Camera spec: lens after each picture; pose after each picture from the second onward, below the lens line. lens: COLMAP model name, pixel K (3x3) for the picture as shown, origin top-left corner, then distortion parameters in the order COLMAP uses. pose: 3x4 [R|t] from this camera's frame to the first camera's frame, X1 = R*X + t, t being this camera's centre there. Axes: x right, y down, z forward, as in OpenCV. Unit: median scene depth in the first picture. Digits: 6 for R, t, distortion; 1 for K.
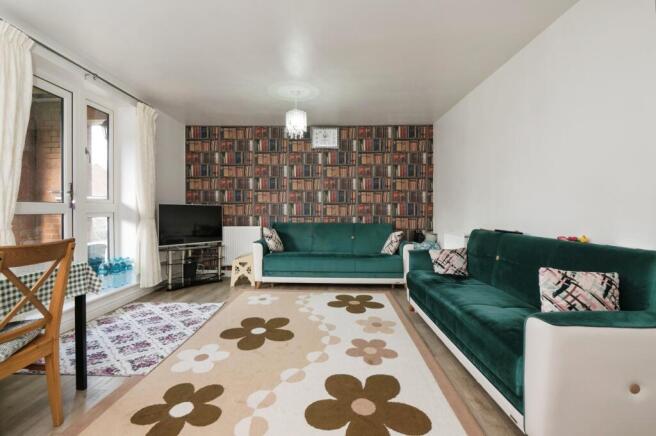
lens RADIAL K [[308.6, 0, 325.1], [0, 308.6, 221.6], [0, 0, 1]] dist [-0.017892, -0.001782]
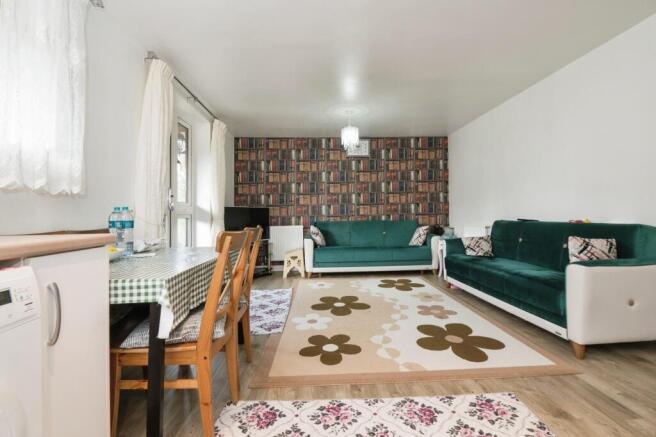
lens RADIAL K [[308.6, 0, 330.4], [0, 308.6, 219.4], [0, 0, 1]] dist [-0.017892, -0.001782]
pose [[0.996947, -0.022662, 0.074715, -0.273350], [0.024189, 0.999516, -0.019587, 0.026391], [-0.074235, 0.021334, 0.997013, -0.205343]]
